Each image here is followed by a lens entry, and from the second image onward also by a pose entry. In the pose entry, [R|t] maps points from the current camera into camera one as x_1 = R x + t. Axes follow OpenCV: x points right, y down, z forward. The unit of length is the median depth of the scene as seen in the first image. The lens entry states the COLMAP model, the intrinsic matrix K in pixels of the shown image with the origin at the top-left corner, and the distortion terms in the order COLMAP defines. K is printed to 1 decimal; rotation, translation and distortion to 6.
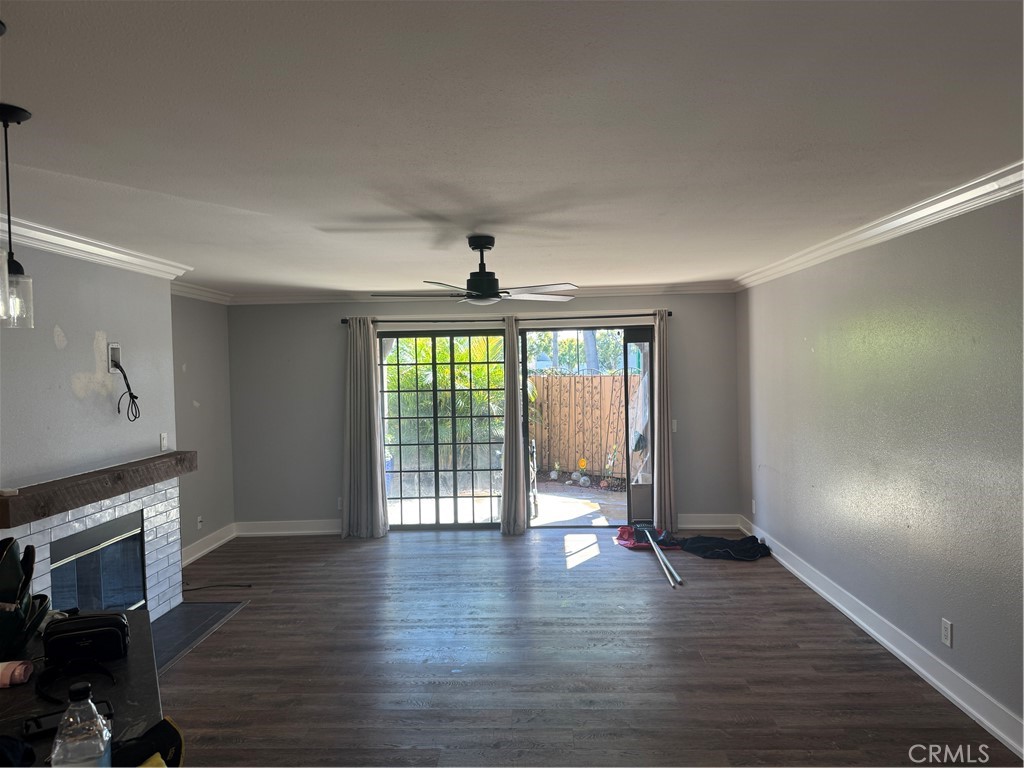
lens RADIAL K [[722.6, 0, 522.7], [0, 722.6, 389.4], [0, 0, 1]] dist [0.069732, -0.097487]
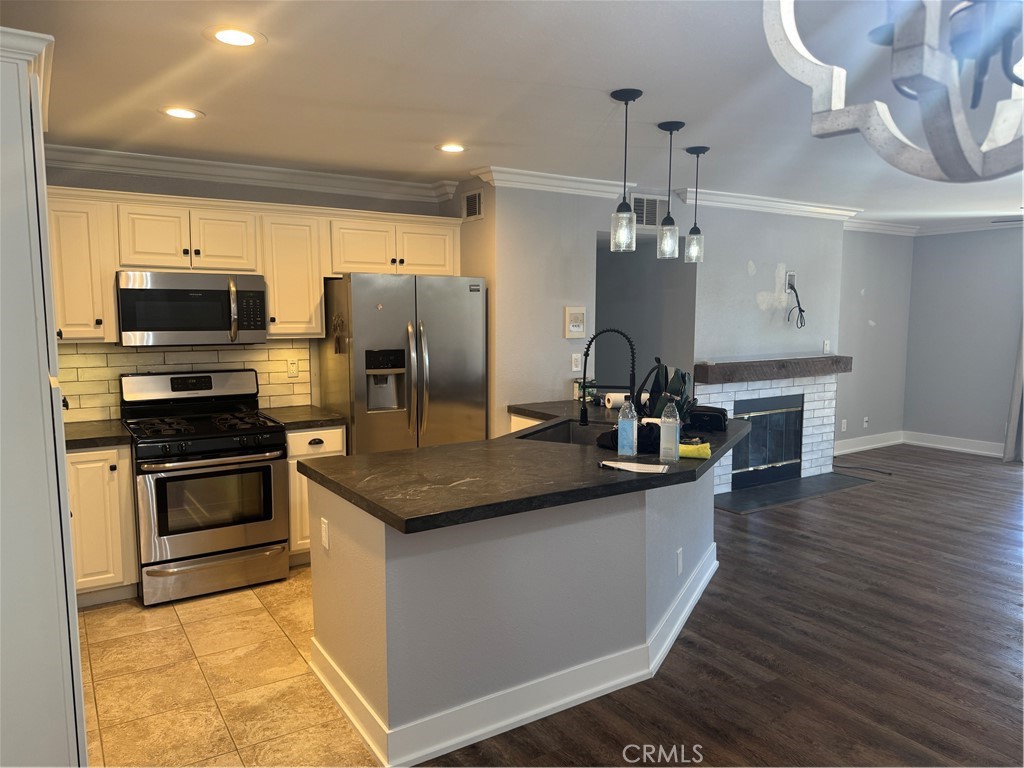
lens RADIAL K [[722.6, 0, 491.5], [0, 722.6, 393.8], [0, 0, 1]] dist [0.069732, -0.097487]
pose [[0.547521, 0.113639, -0.829040, 0.292290], [-0.034913, 0.992975, 0.113052, 0.028907], [0.836063, -0.032954, 0.547642, -0.237480]]
